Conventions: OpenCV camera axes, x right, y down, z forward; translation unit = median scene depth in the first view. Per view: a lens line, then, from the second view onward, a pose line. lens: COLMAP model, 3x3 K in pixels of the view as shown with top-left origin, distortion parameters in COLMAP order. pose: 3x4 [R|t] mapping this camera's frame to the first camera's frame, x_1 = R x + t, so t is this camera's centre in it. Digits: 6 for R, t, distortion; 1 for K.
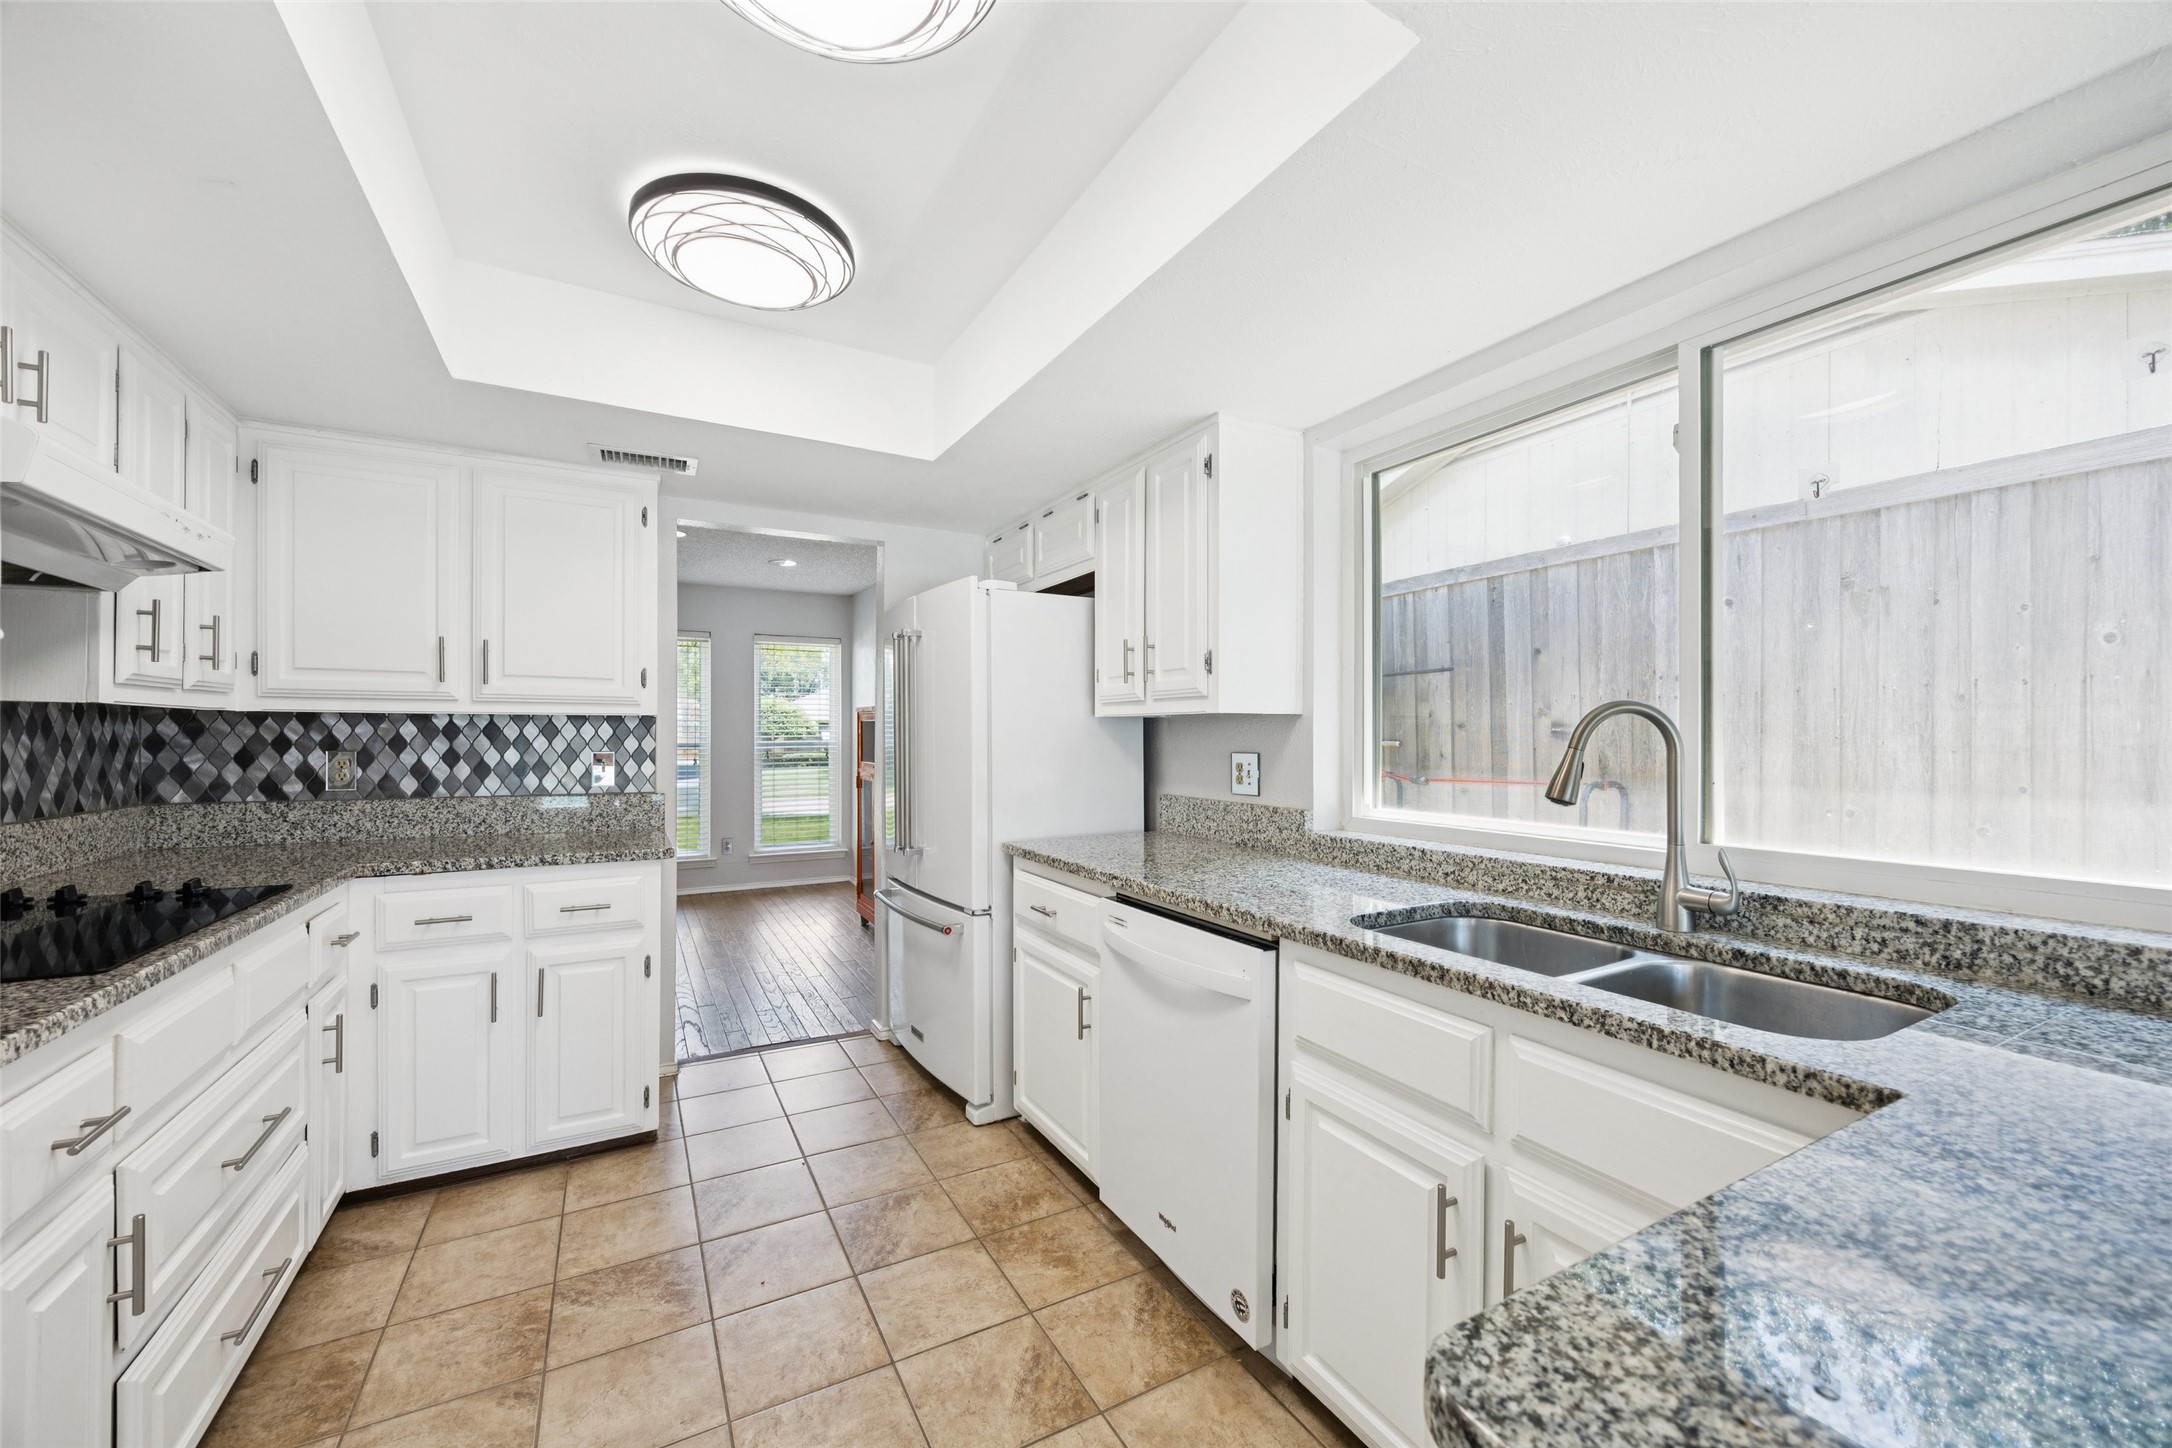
lens RADIAL K [[836.3, 0, 1082.2], [0, 836.3, 726.1], [0, 0, 1]] dist [-0.003252, 0.000425]
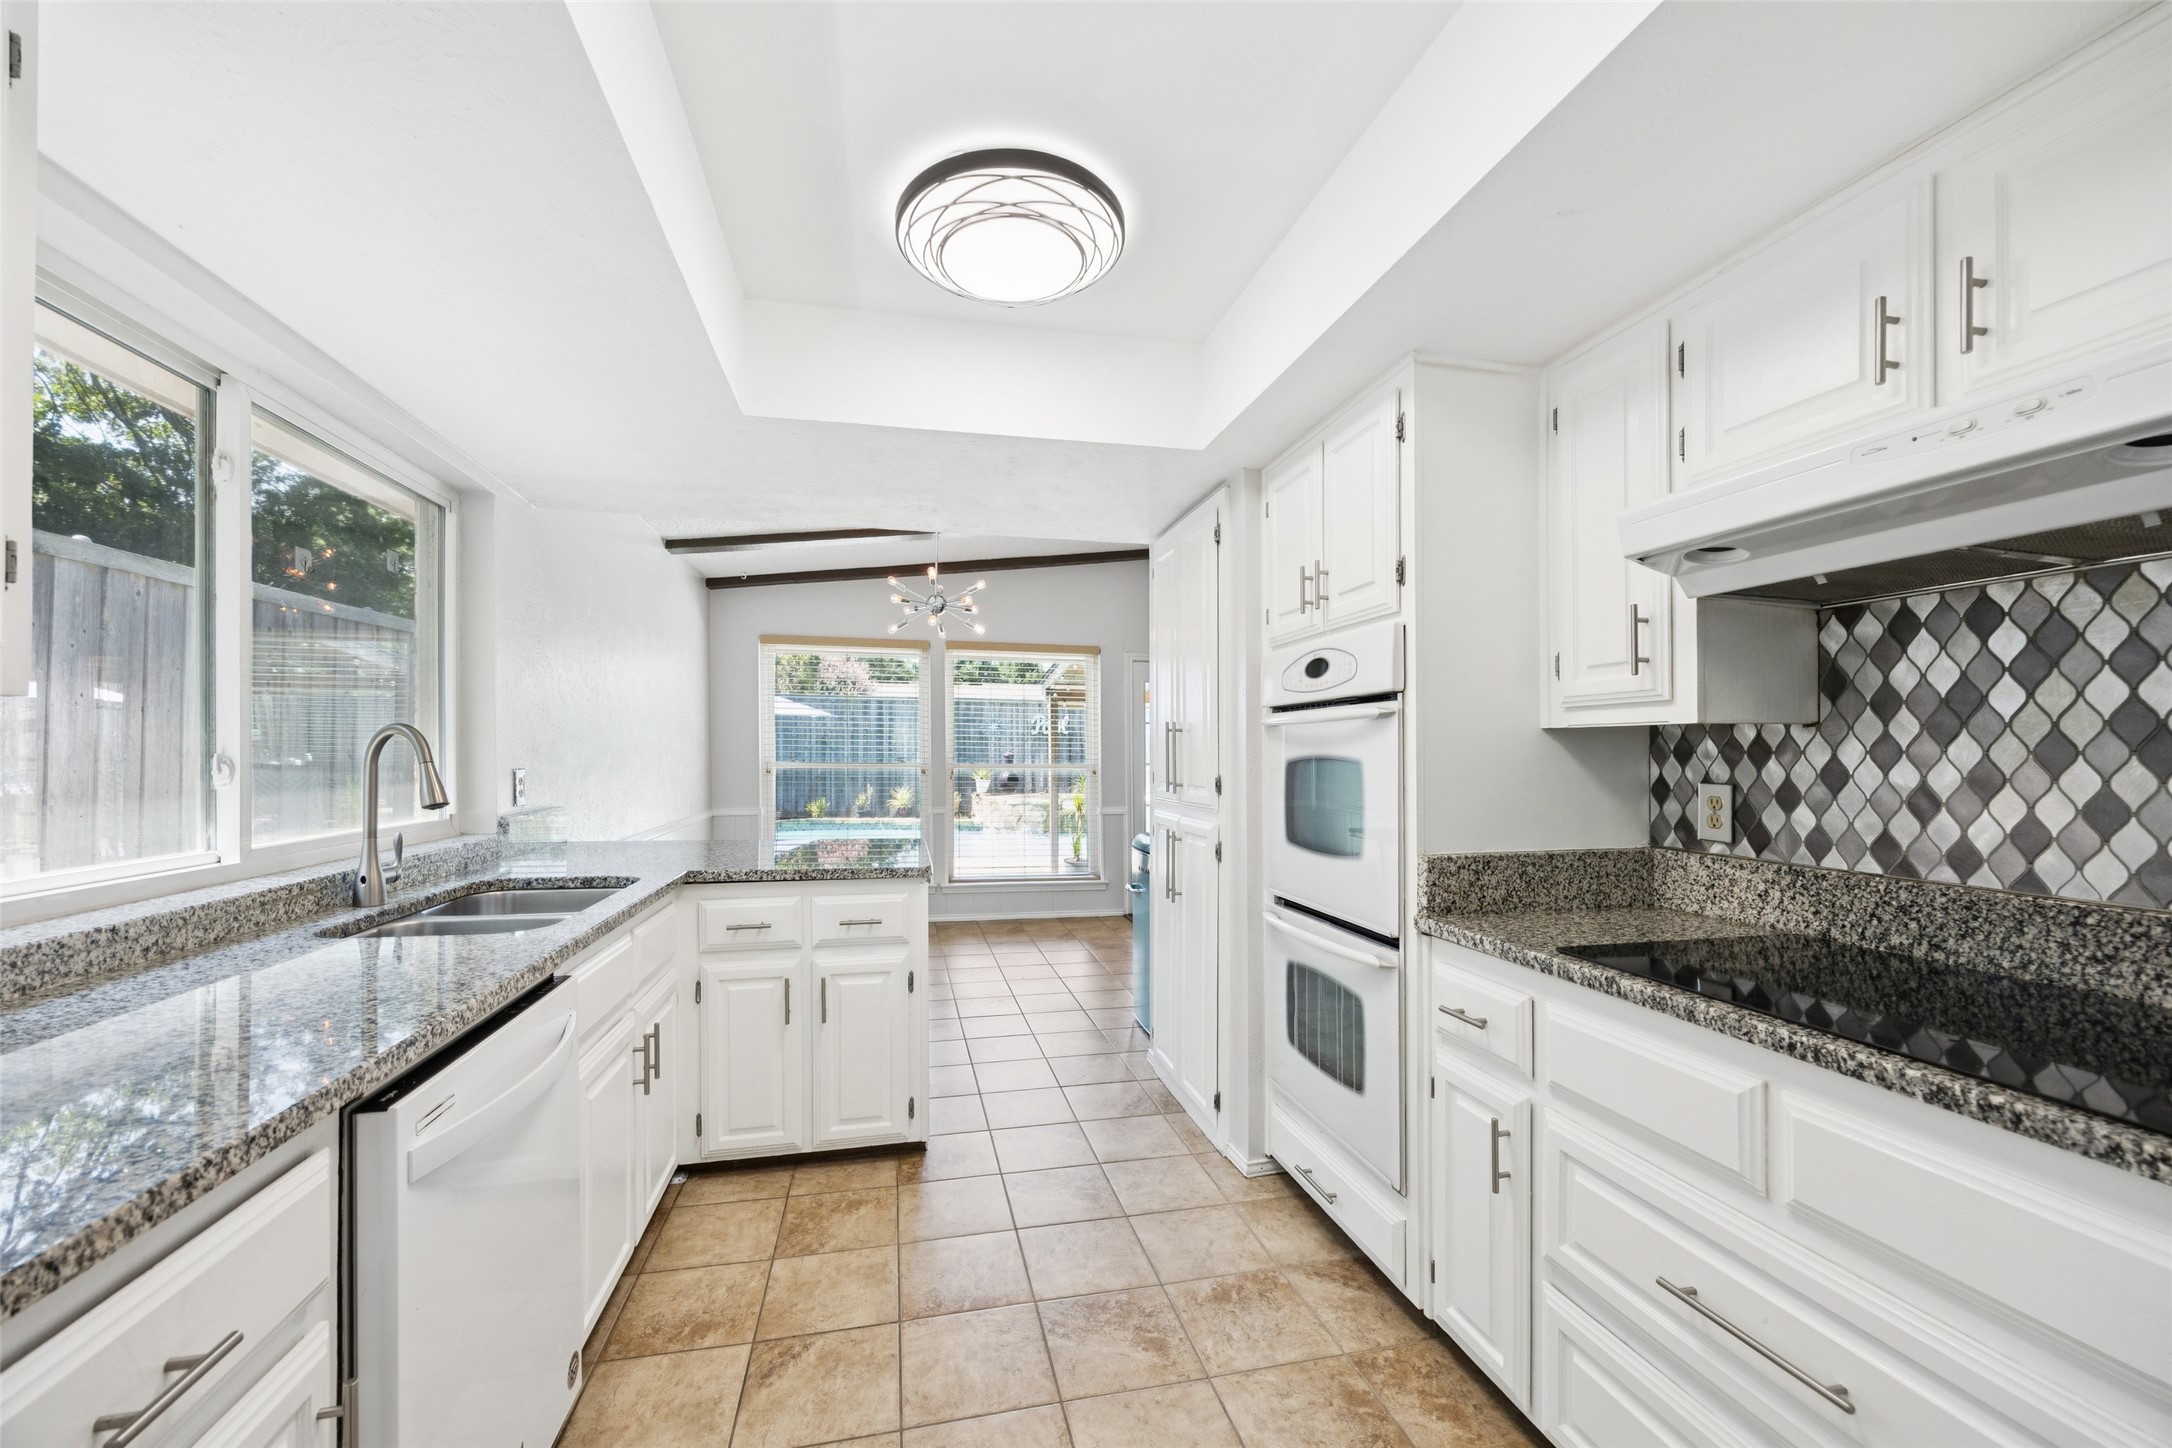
lens RADIAL K [[836.3, 0, 1072.4], [0, 836.3, 757.4], [0, 0, 1]] dist [-0.003252, 0.000425]
pose [[0.959044, -0.005748, -0.283200, -0.114940], [0.007559, 0.999957, 0.005303, 0.003974], [0.283158, -0.007226, 0.959046, 0.193800]]
